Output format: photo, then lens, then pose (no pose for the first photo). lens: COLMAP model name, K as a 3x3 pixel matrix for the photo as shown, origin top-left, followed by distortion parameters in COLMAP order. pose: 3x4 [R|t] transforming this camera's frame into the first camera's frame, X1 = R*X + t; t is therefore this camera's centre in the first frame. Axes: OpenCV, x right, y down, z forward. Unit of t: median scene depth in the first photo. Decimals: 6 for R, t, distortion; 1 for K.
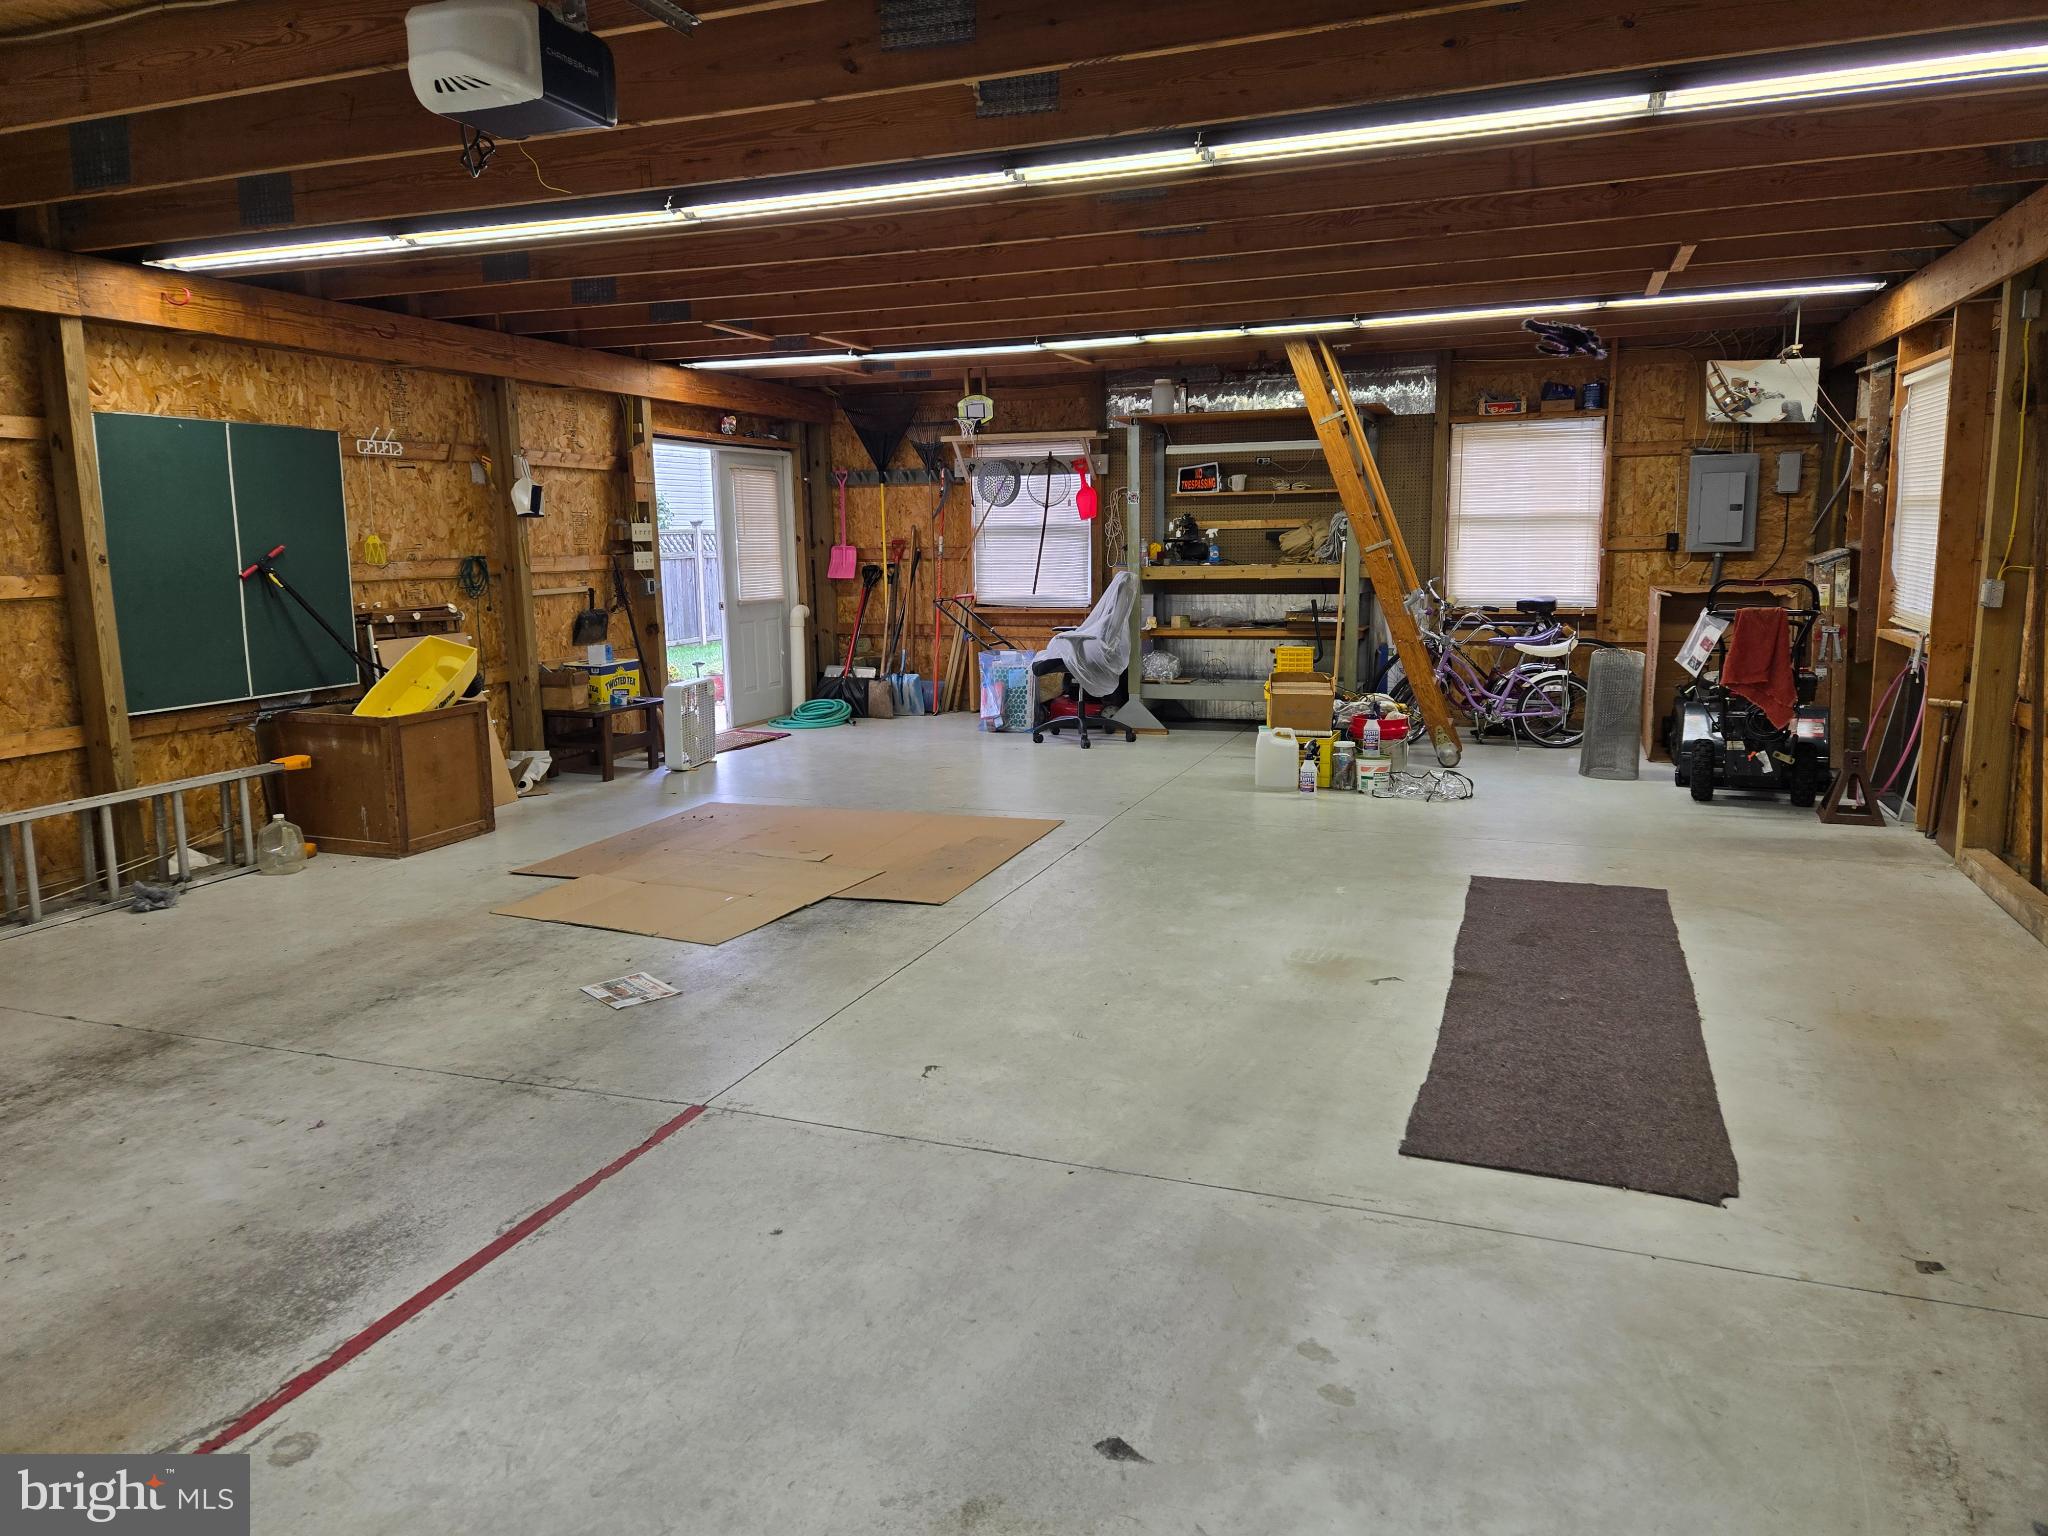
lens RADIAL K [[1370.0, 0, 1024.0], [0, 1370.0, 768.0], [0, 0, 1]] dist [0.002716, 0.000468]
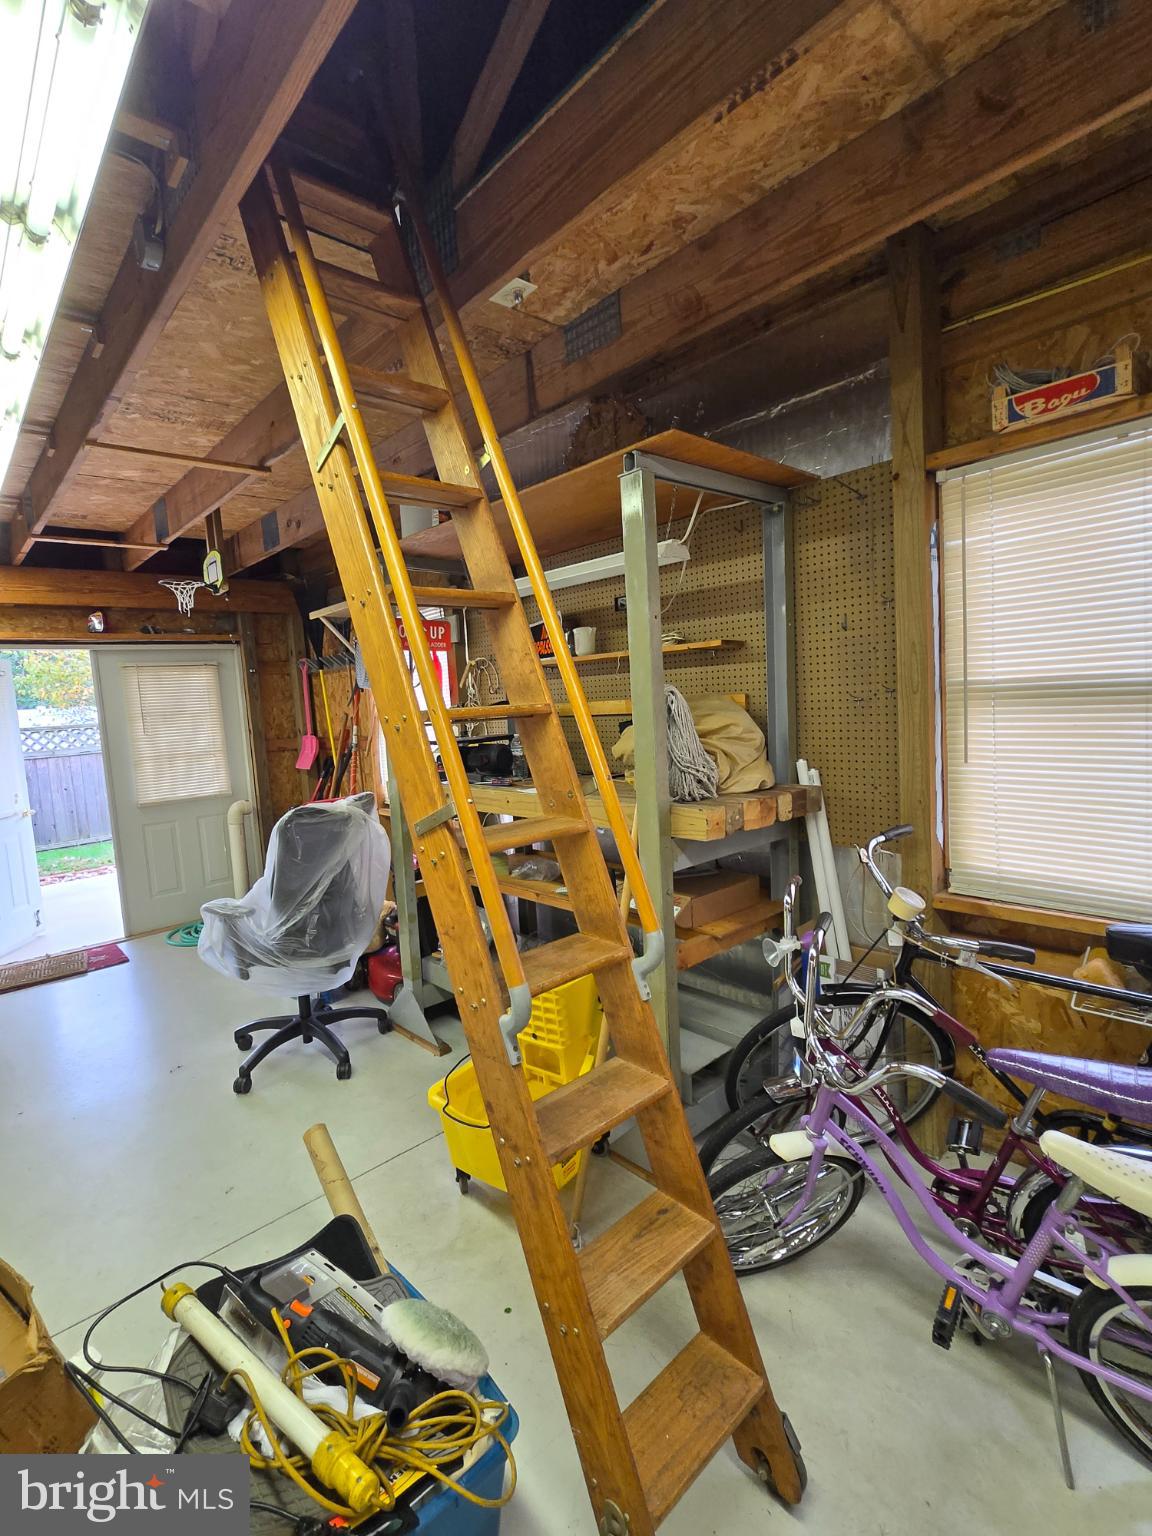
lens RADIAL K [[707.0, 0, 574.1], [0, 707.0, 748.0], [0, 0, 1]] dist [-0.001342, -0.000095]
pose [[0.889923, -0.007499, -0.456050, 0.310355], [-0.024053, 0.997702, -0.063341, -0.147191], [0.455477, 0.067338, 0.887697, 0.753904]]
